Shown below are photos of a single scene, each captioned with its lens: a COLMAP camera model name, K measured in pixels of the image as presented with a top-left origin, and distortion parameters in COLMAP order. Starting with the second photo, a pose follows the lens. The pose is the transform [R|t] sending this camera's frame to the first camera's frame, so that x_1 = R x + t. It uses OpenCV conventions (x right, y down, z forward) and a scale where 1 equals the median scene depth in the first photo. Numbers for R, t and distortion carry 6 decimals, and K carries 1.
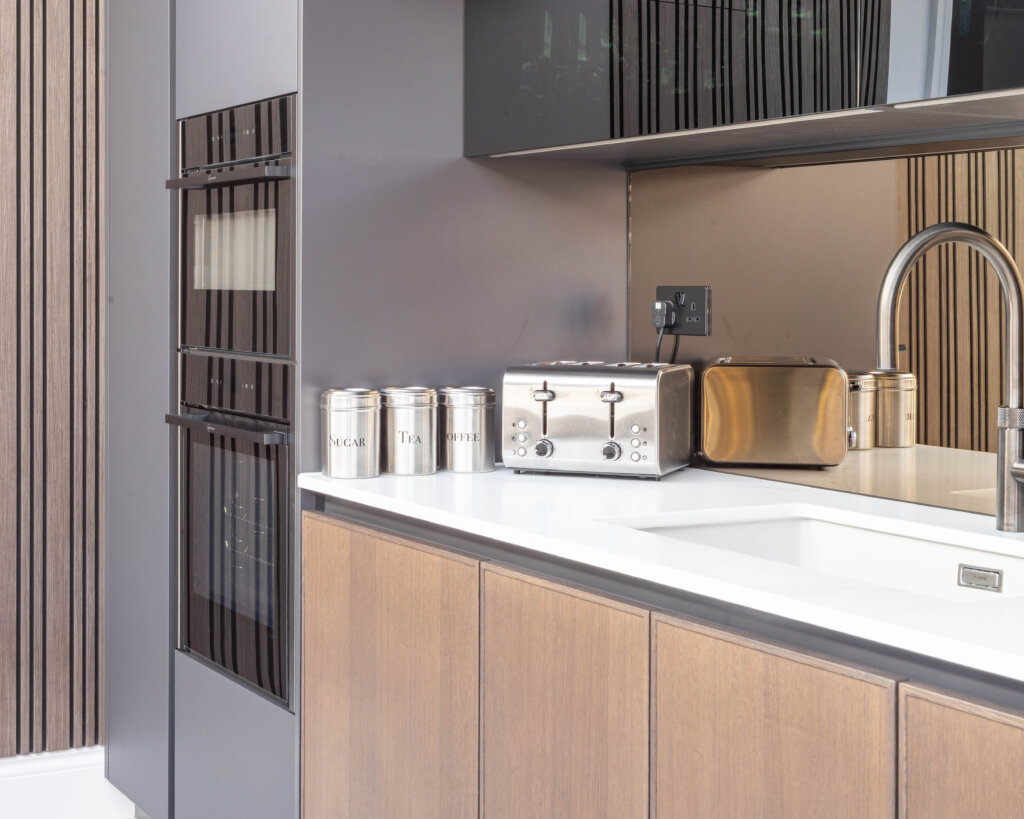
lens RADIAL K [[1672.0, 0, 510.5], [0, 1672.0, 350.3], [0, 0, 1]] dist [-0.035920, 0.090777]
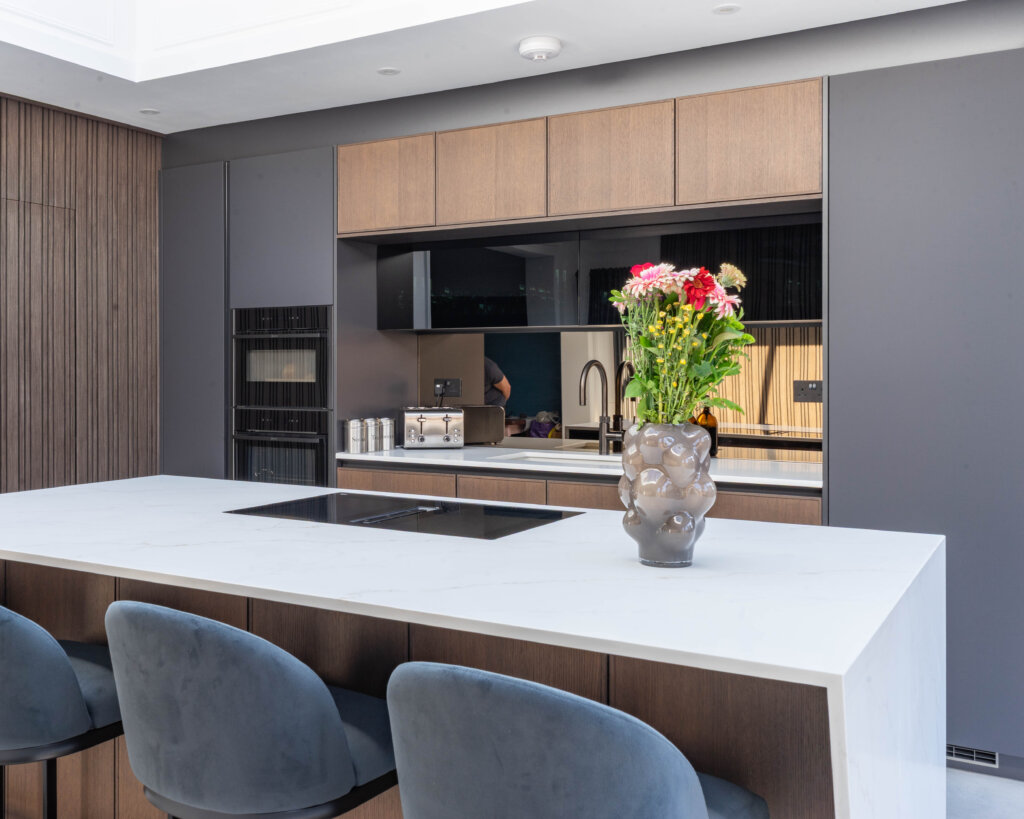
lens RADIAL K [[998.9, 0, 437.1], [0, 998.9, 376.9], [0, 0, 1]] dist [0.008548, -0.022665]
pose [[0.884217, -0.011204, 0.466942, -0.695352], [0.025039, 0.999412, -0.023434, -0.004088], [-0.466405, 0.032413, 0.883977, -0.439115]]
